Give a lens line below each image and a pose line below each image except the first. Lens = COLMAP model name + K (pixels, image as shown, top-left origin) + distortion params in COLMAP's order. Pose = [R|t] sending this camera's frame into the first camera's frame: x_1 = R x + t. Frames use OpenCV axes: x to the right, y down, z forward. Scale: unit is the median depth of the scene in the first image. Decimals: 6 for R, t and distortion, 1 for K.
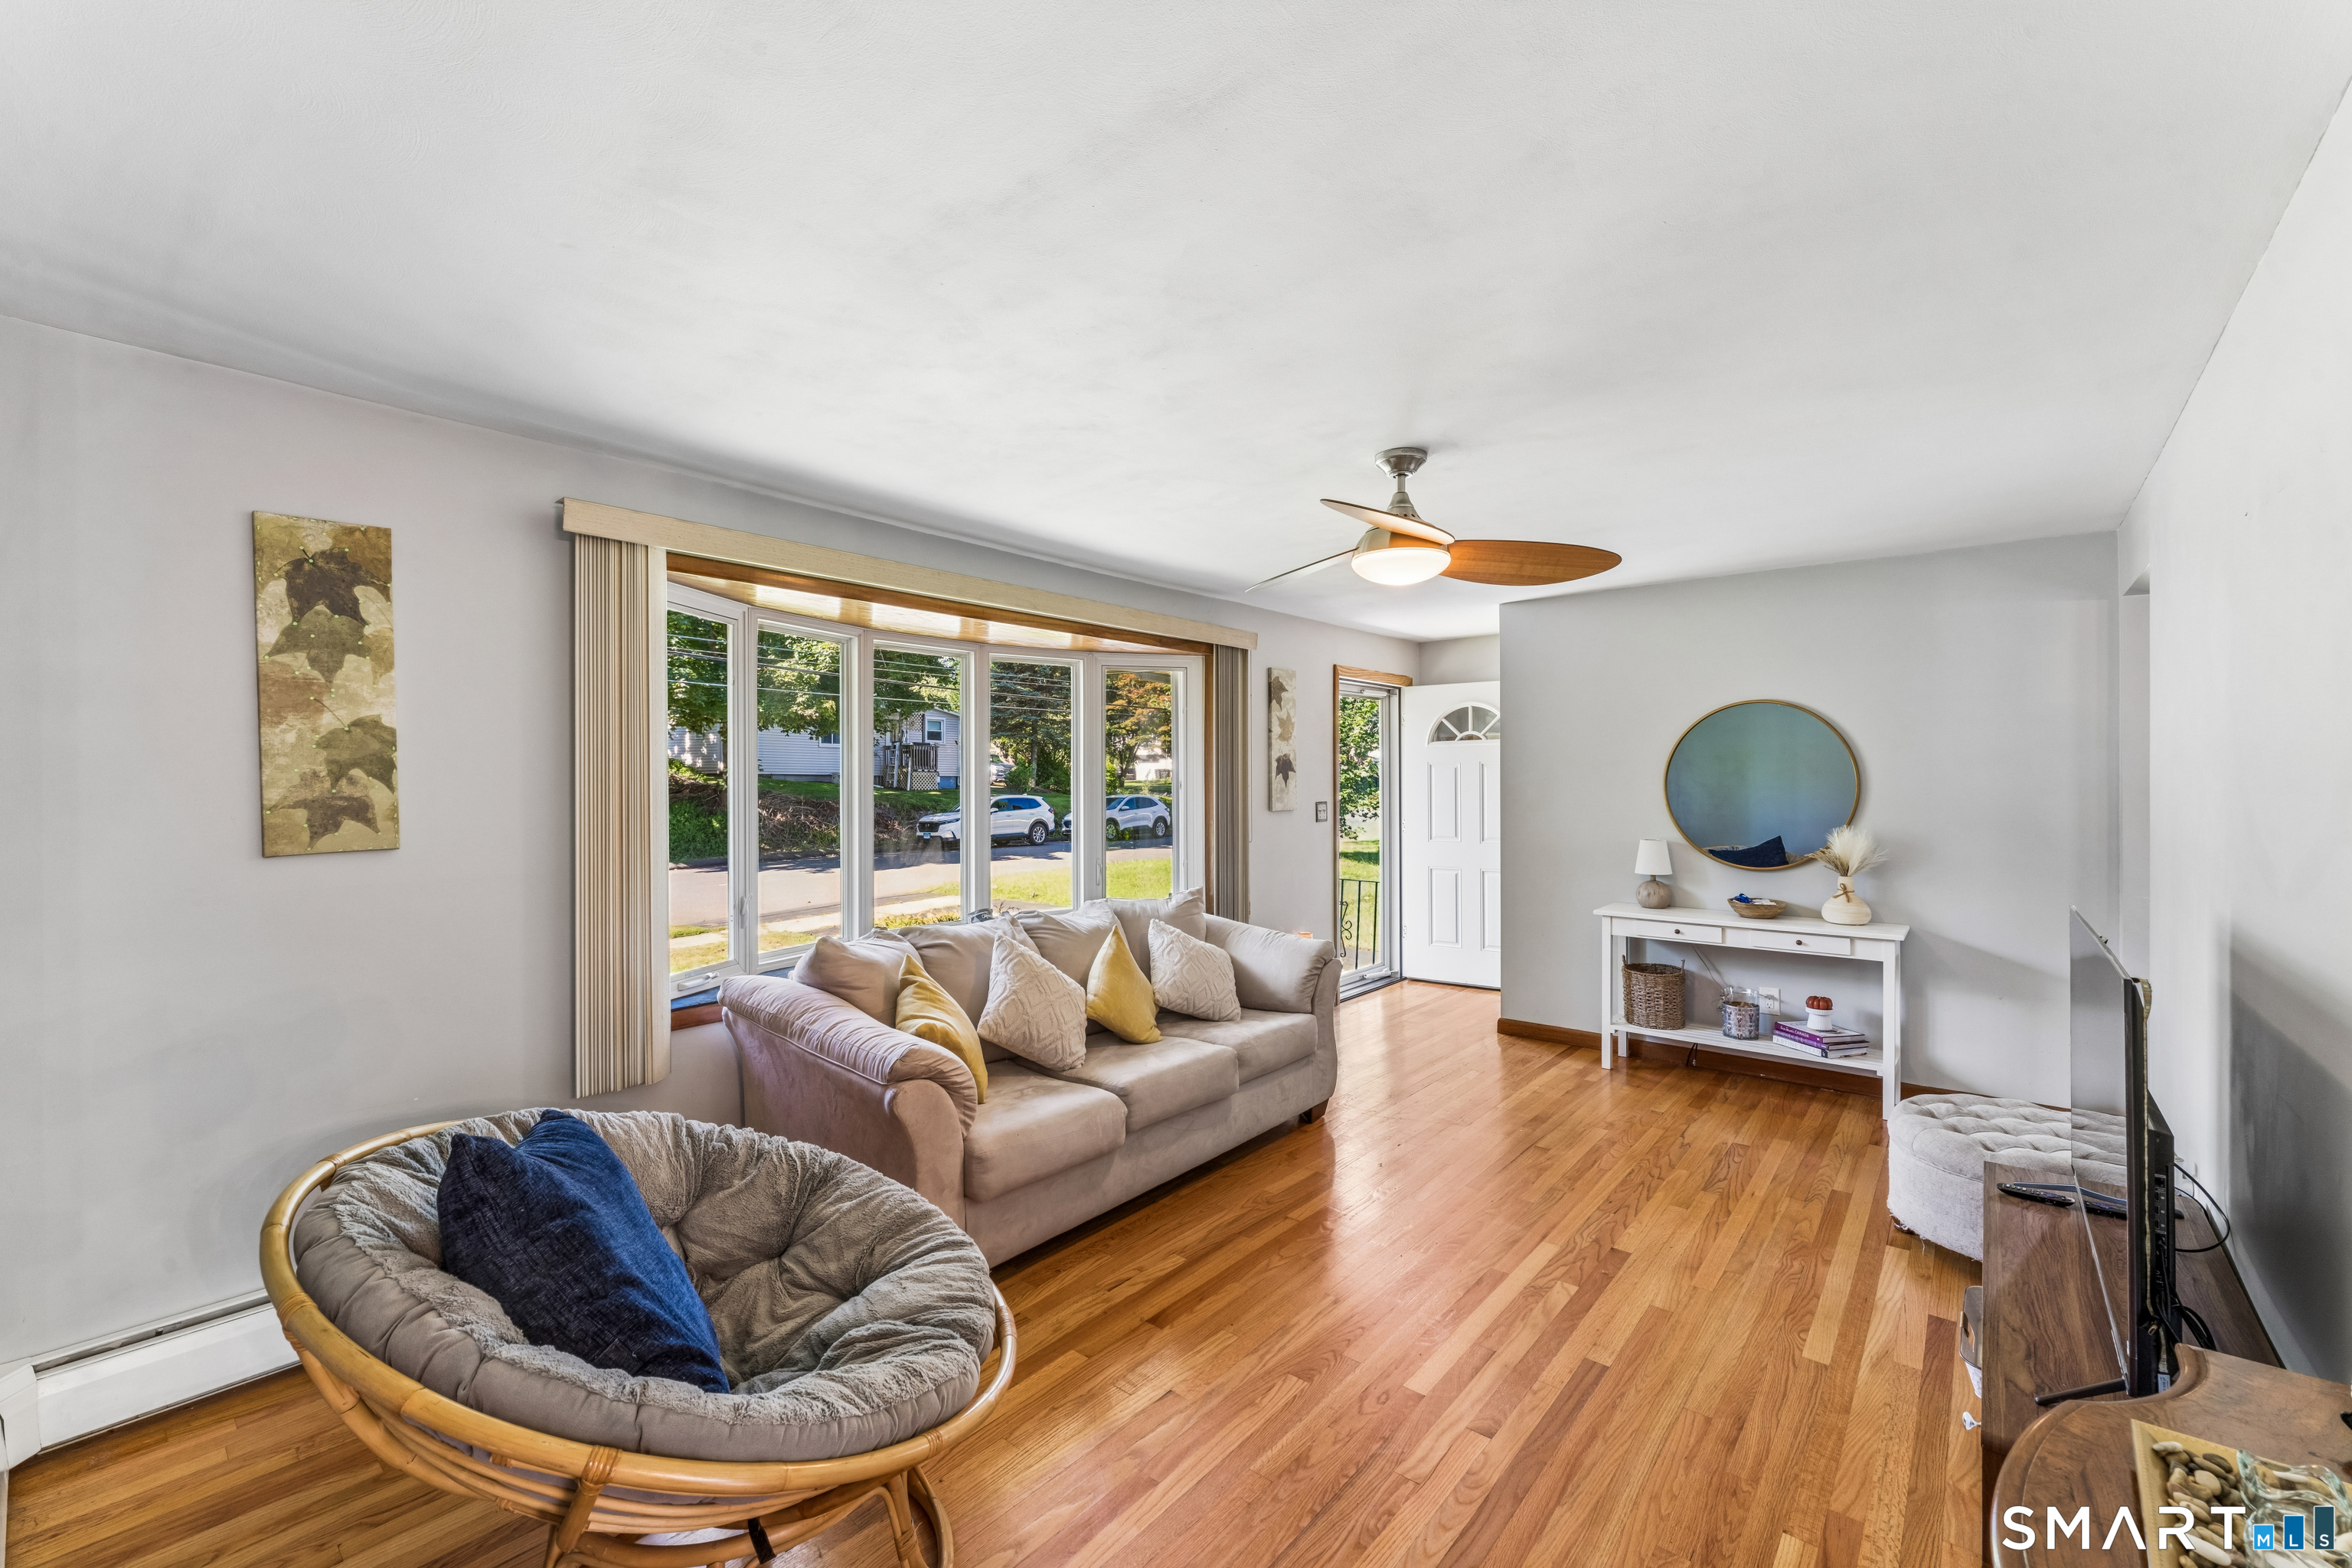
lens RADIAL K [[965.2, 0, 1172.4], [0, 965.2, 775.5], [0, 0, 1]] dist [0.001390, 0.000042]
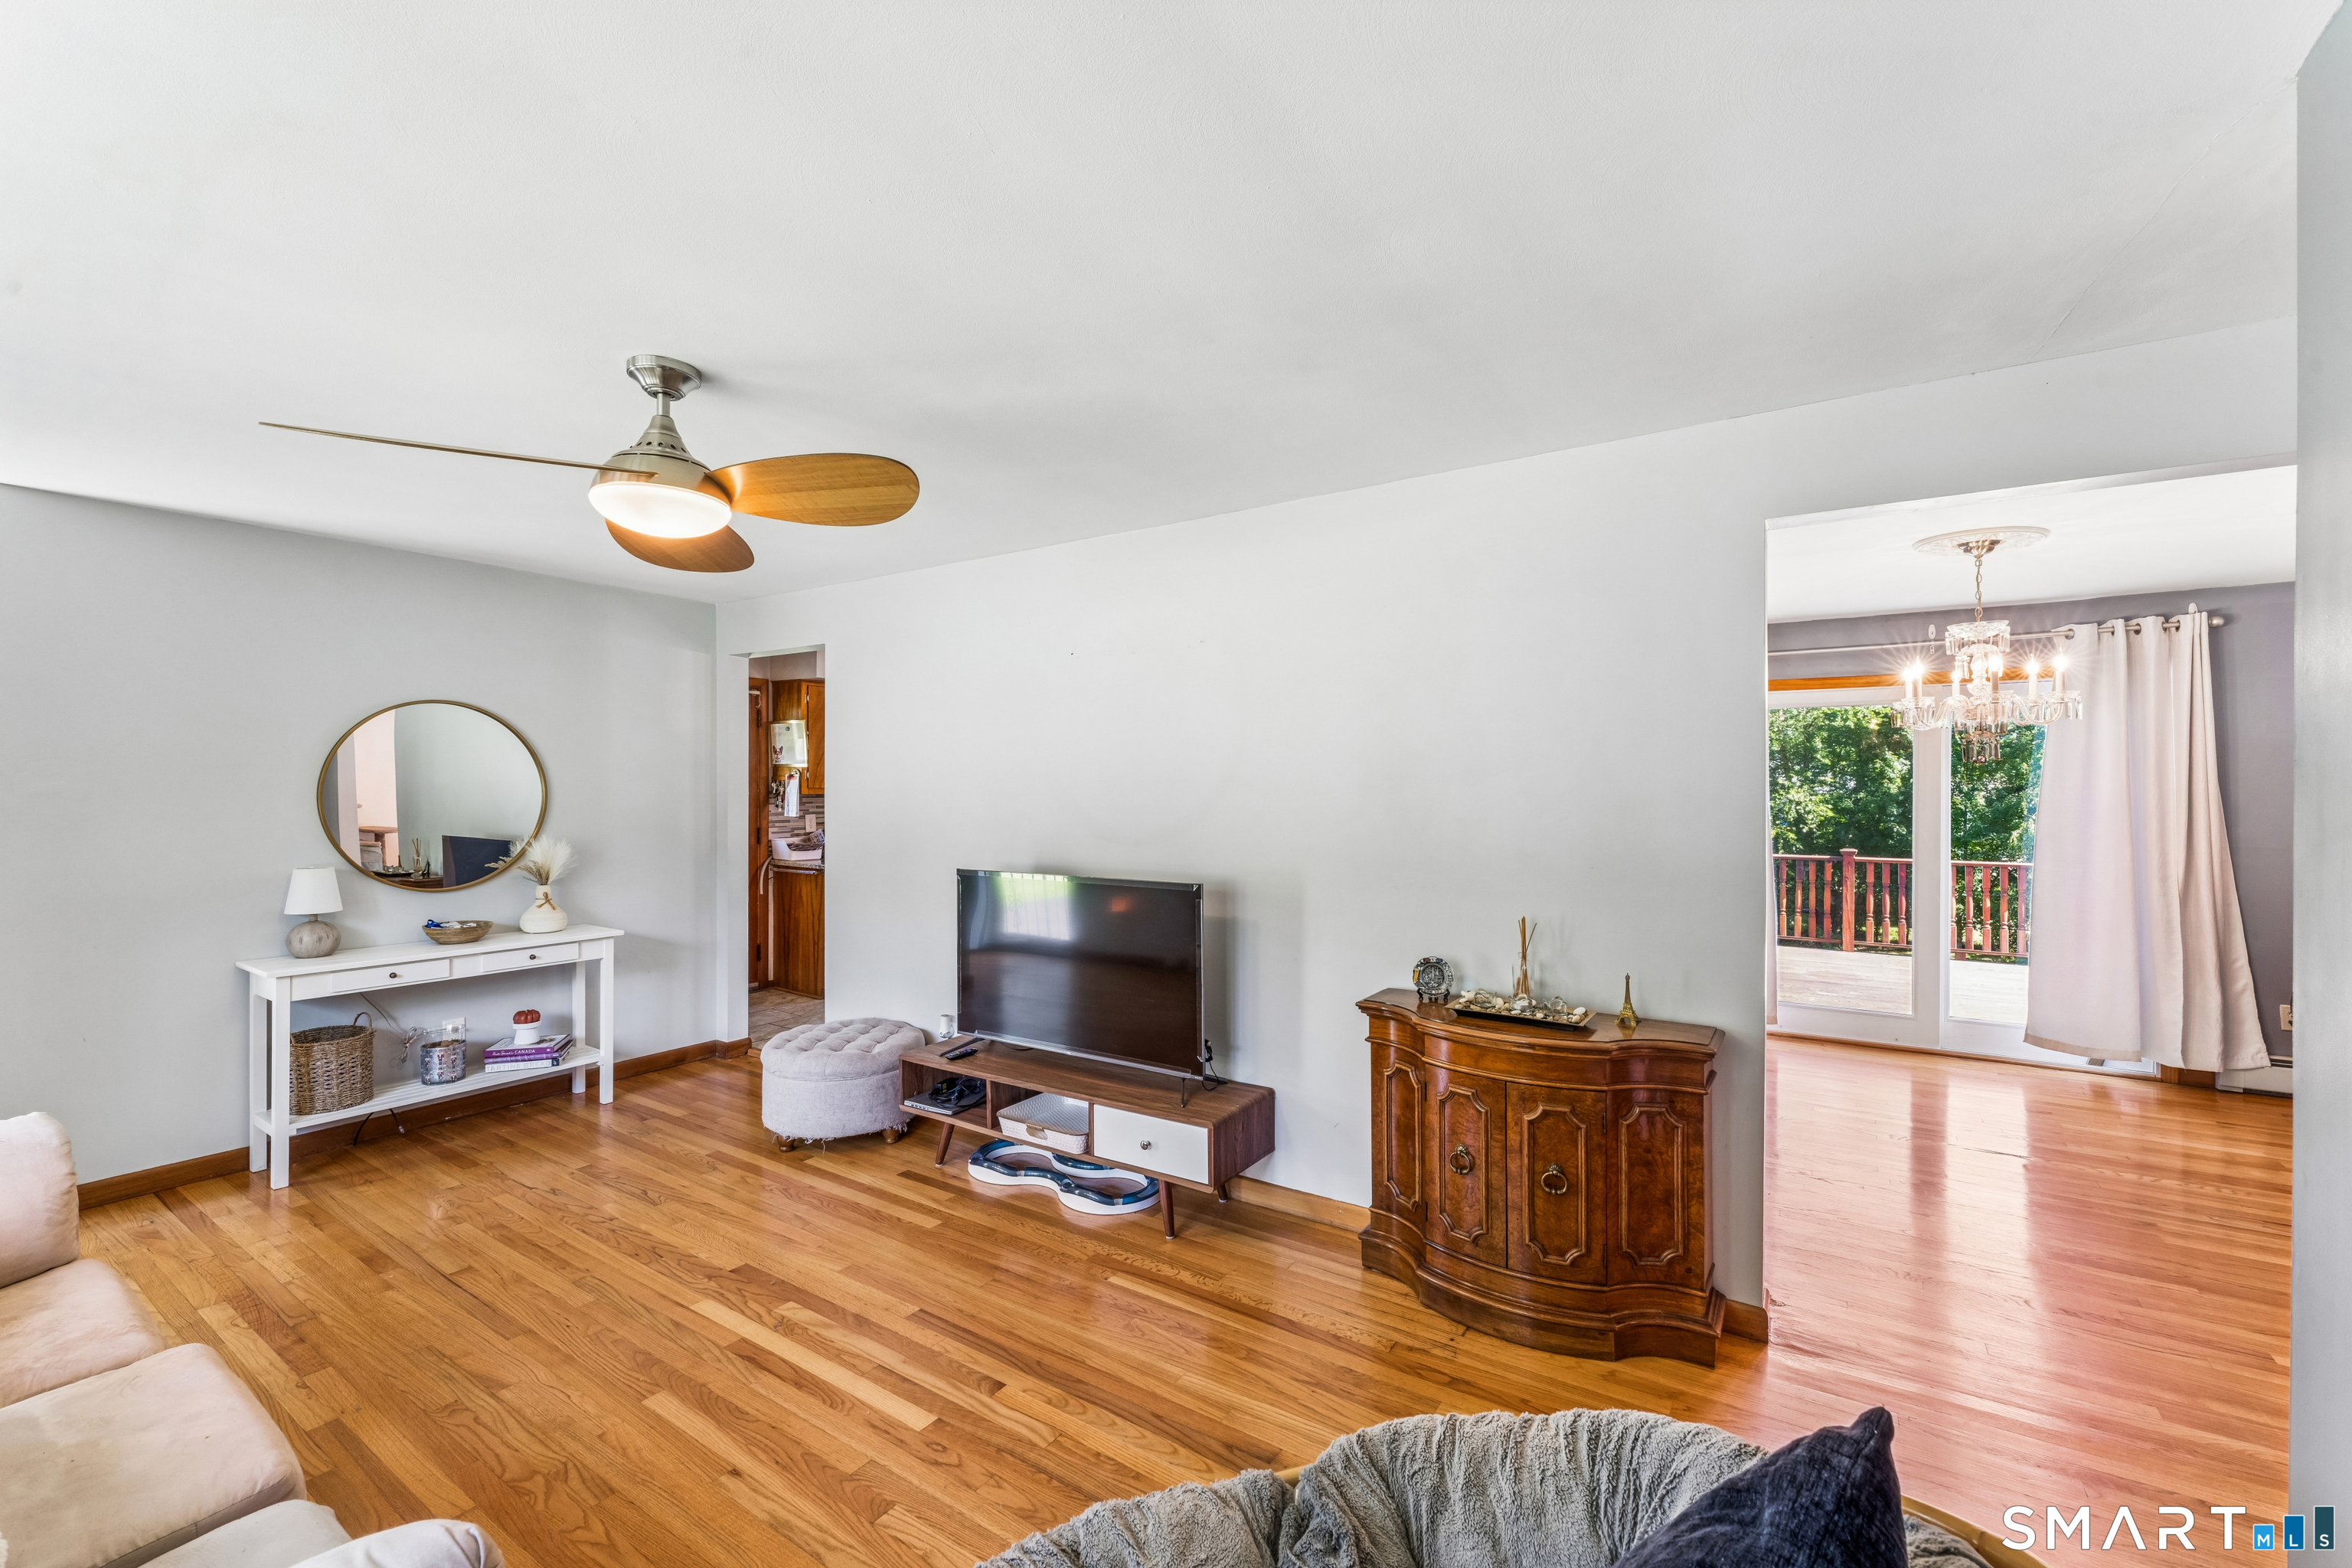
lens RADIAL K [[985.0, 0, 1166.6], [0, 985.0, 788.7], [0, 0, 1]] dist [-0.000832, -0.000081]
pose [[-0.108259, -0.001605, 0.994121, -0.403240], [-0.000987, 0.999998, 0.001507, 0.001382], [-0.994122, -0.000818, -0.108261, 0.468845]]
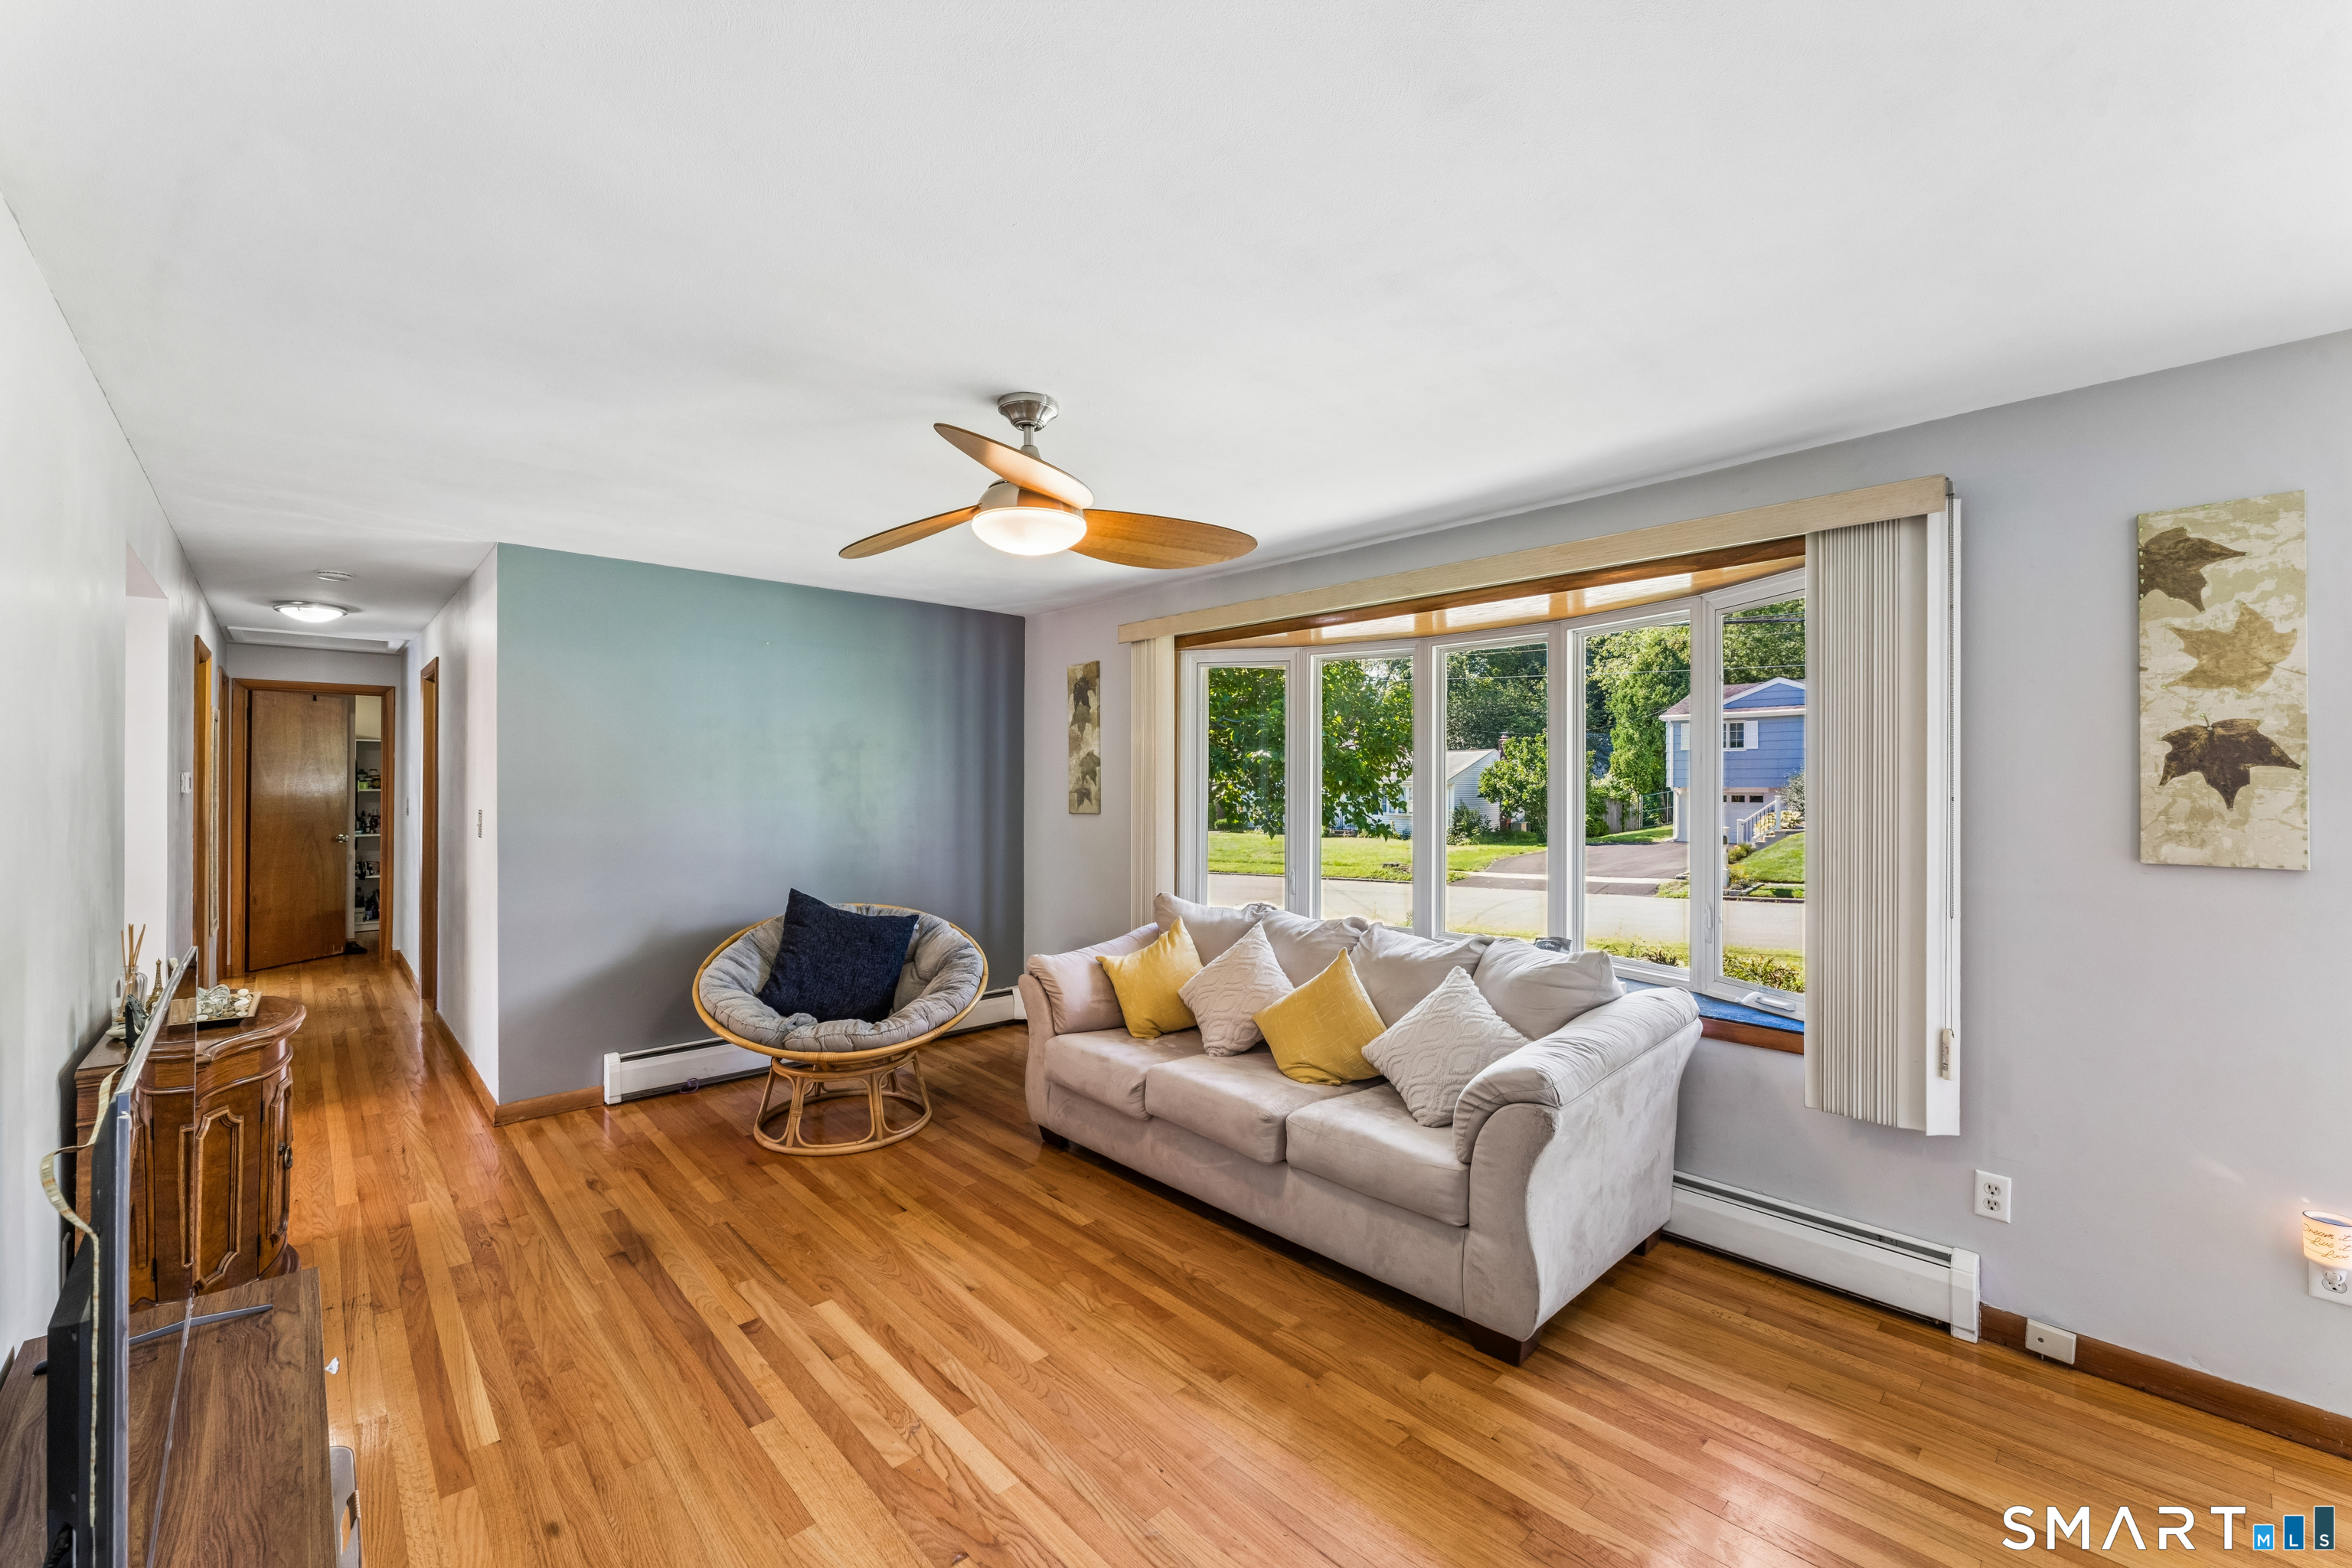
lens RADIAL K [[940.1, 0, 1176.0], [0, 940.1, 784.0], [0, 0, 1]] dist [-0.000512, 0.000006]
pose [[-0.112038, 0.004477, -0.993694, 0.715759], [-0.000416, 0.999990, 0.004552, 0.001636], [0.993704, 0.000923, -0.112035, 0.836438]]
